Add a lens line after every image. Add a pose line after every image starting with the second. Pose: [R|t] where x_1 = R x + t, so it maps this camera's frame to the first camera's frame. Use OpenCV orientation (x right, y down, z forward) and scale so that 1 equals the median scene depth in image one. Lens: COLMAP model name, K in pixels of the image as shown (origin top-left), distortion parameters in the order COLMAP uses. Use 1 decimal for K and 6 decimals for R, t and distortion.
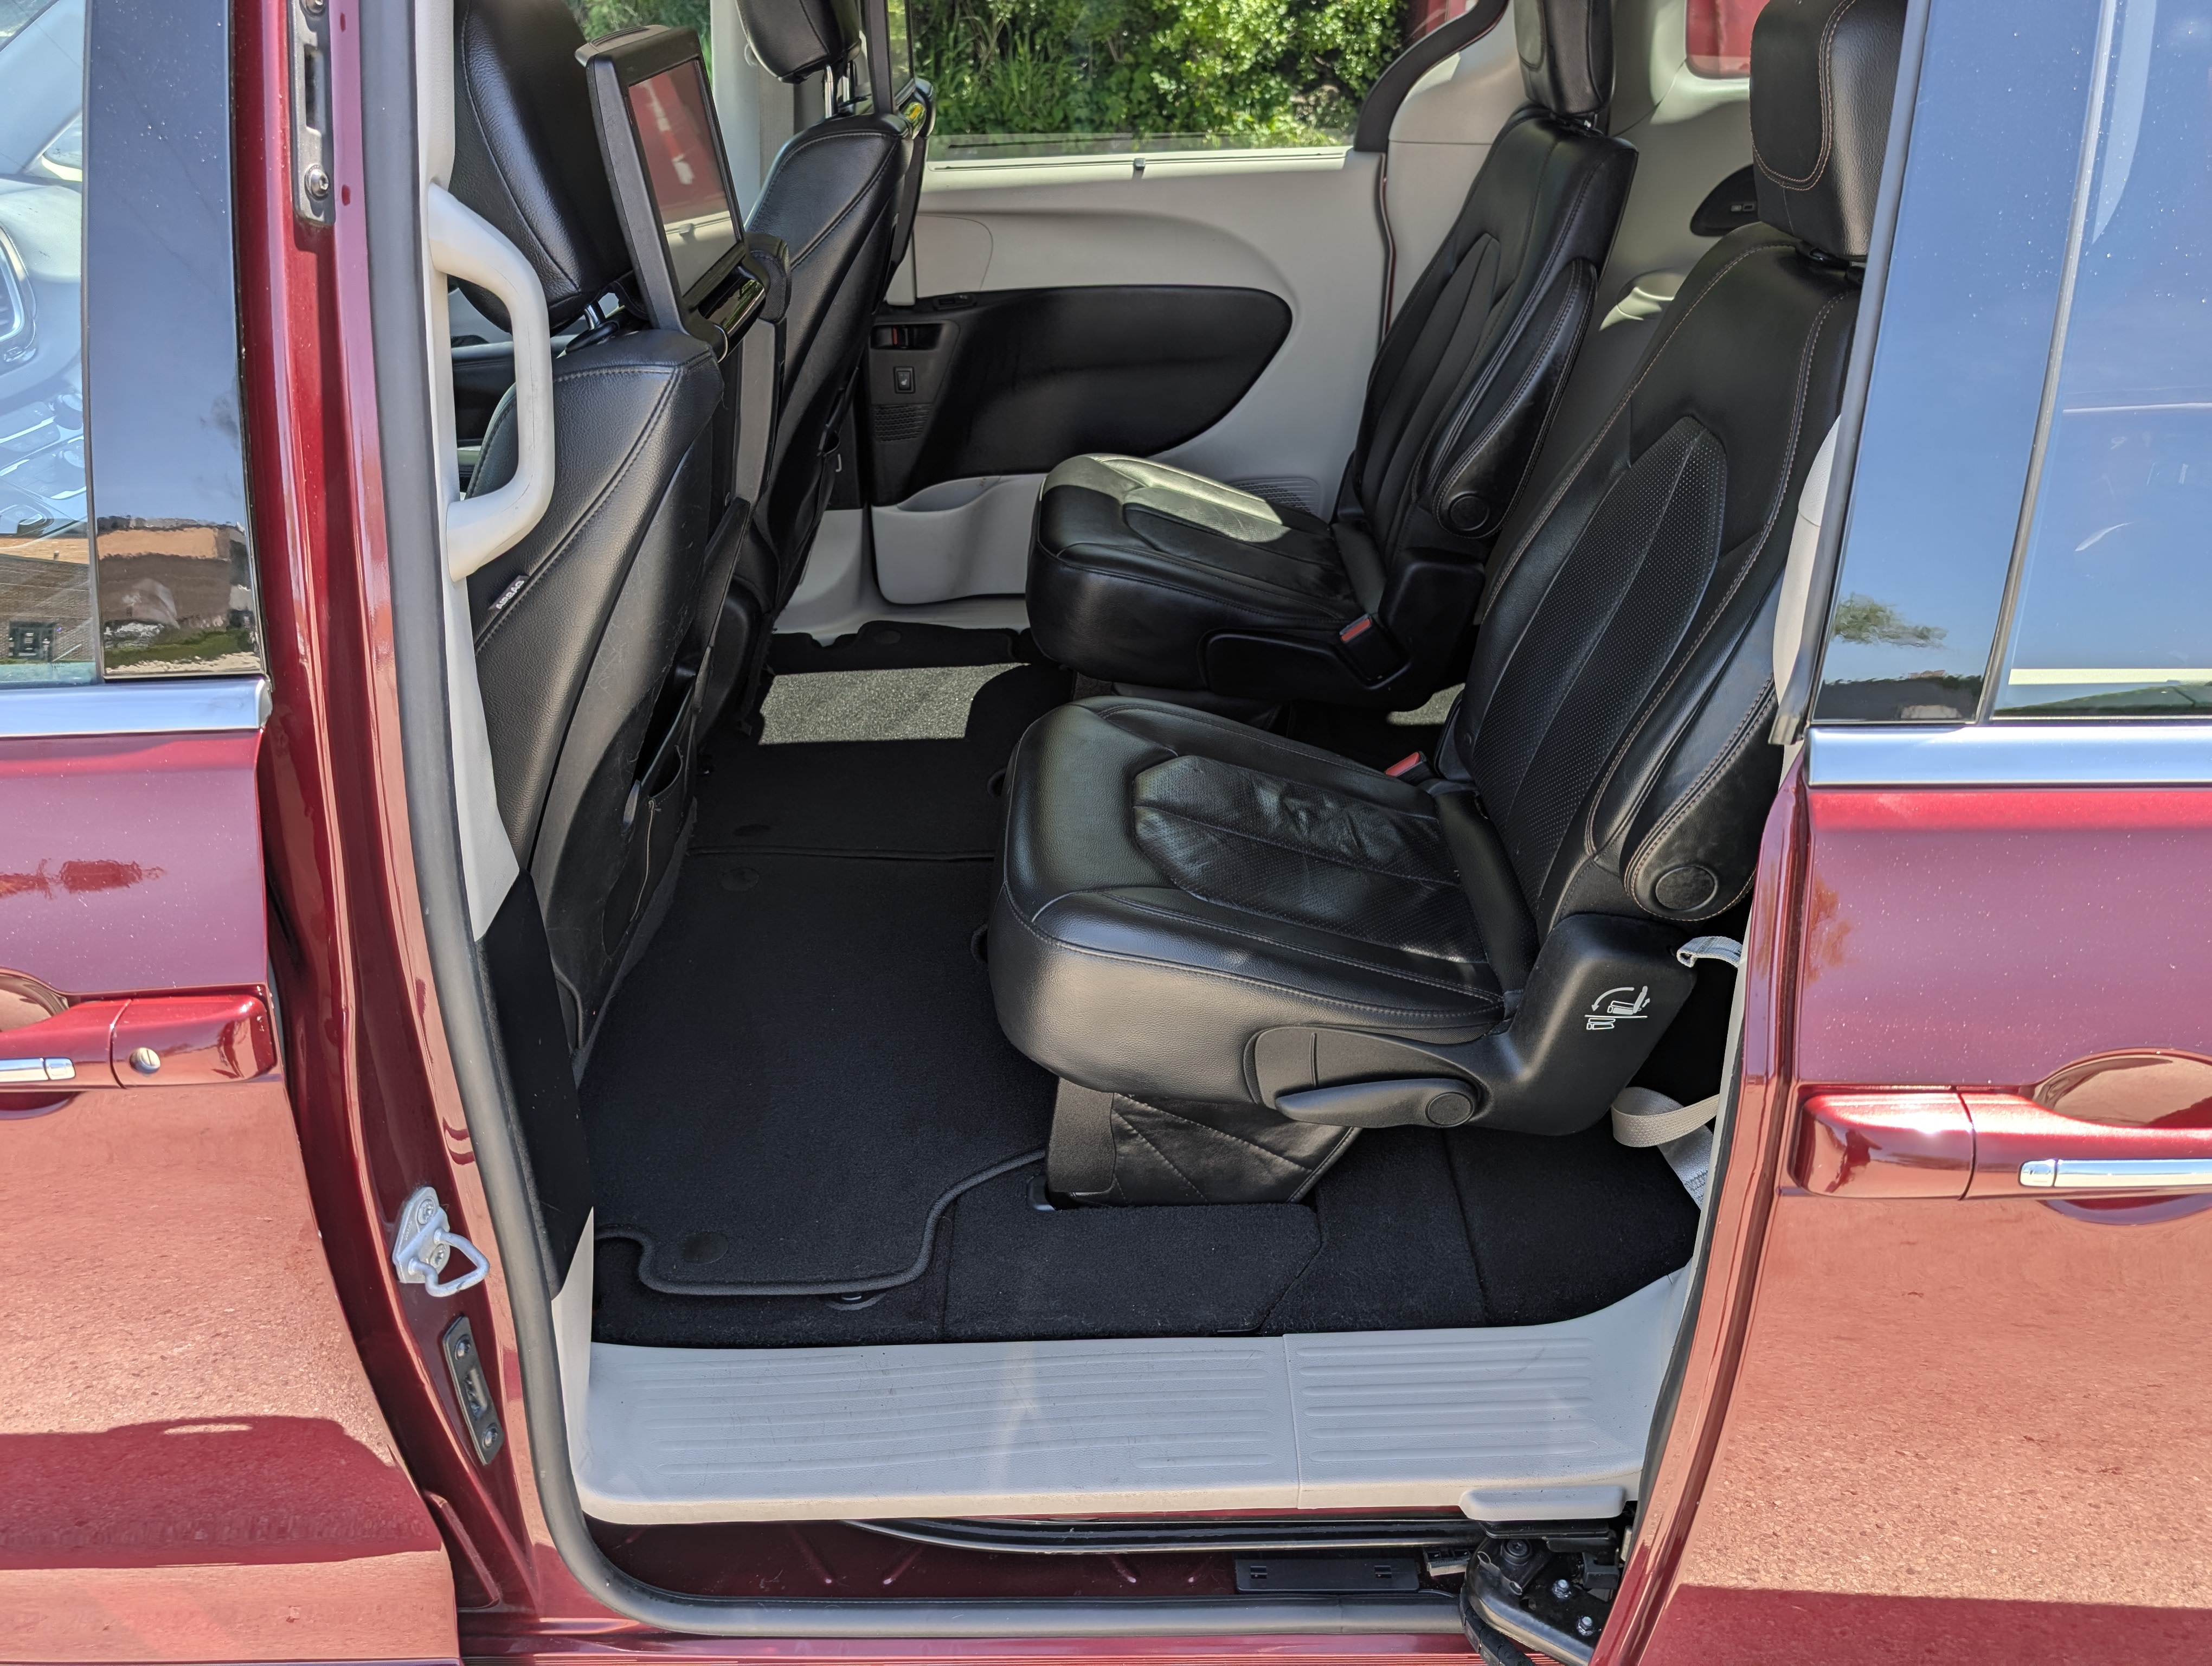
lens RADIAL K [[1554.0, 0, 1106.0], [0, 1554.0, 833.0], [0, 0, 1]] dist [-0.033190, 0.000073]
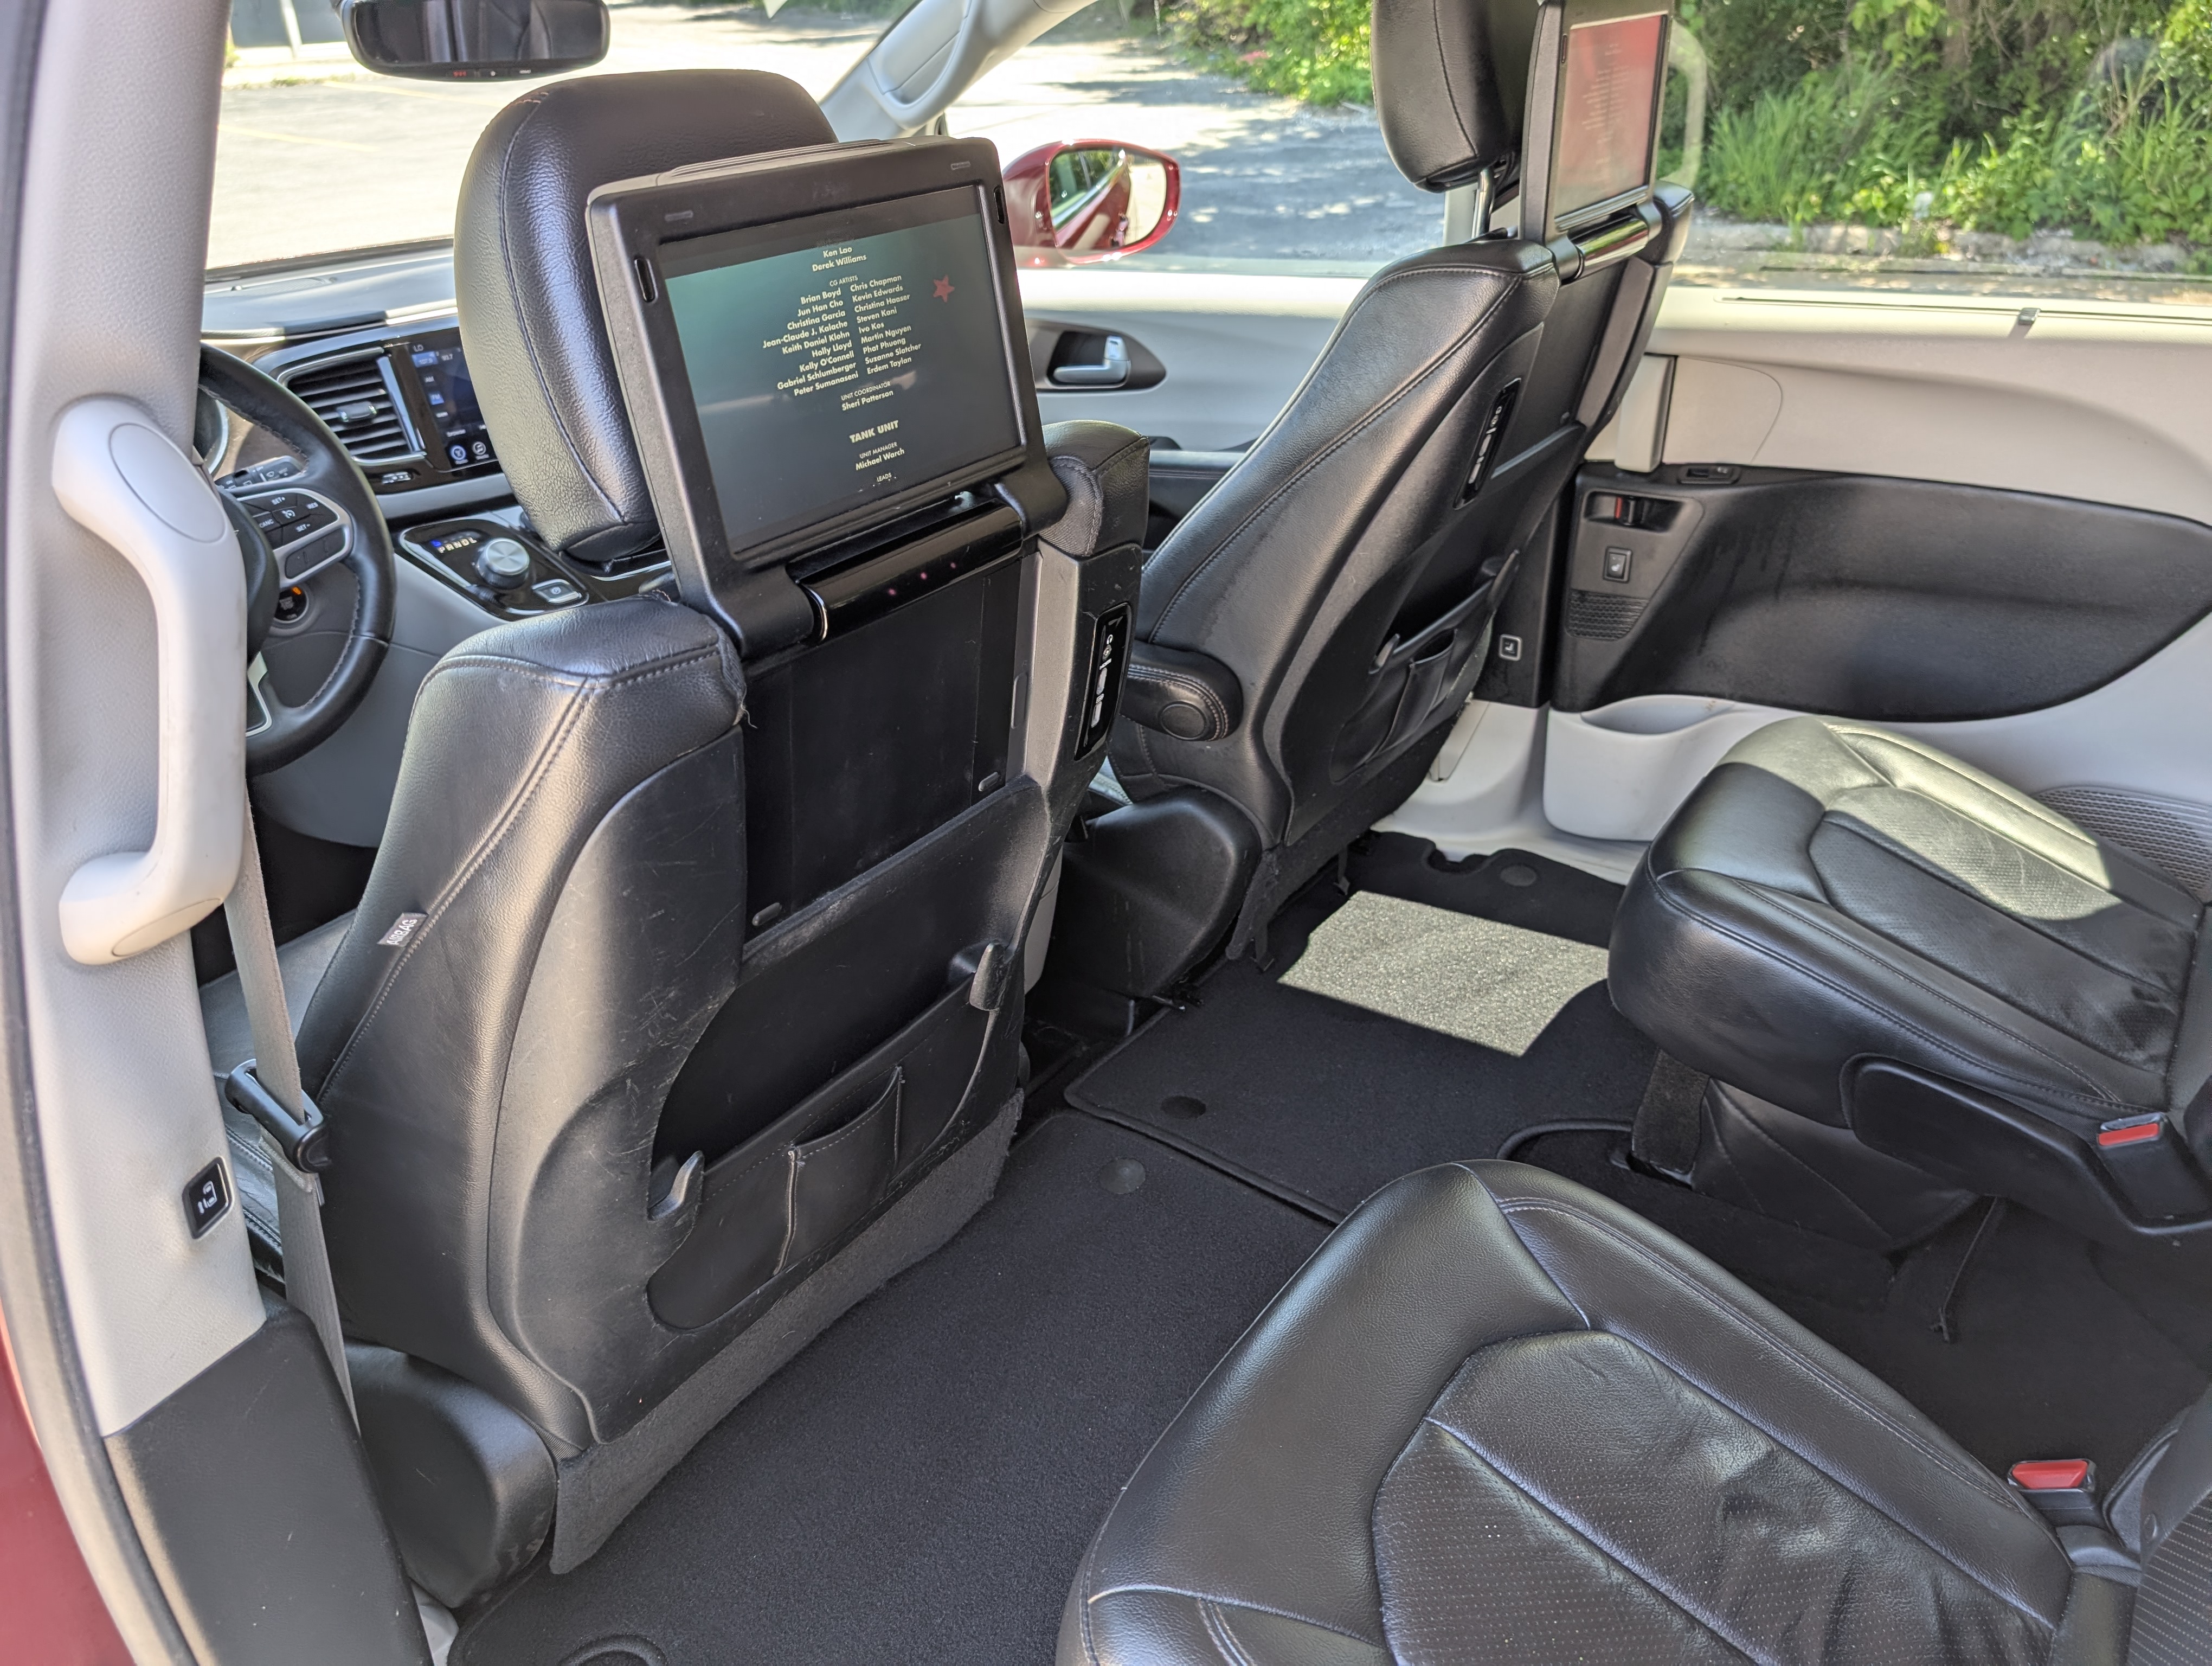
lens RADIAL K [[1555.2, 0, 1106.0], [0, 1555.2, 833.0], [0, 0, 1]] dist [-0.002776, -0.002143]
pose [[0.812384, 0.254138, -0.524830, 0.102905], [-0.270353, 0.961606, 0.047159, -0.134326], [0.516664, 0.103578, 0.849900, 0.231781]]
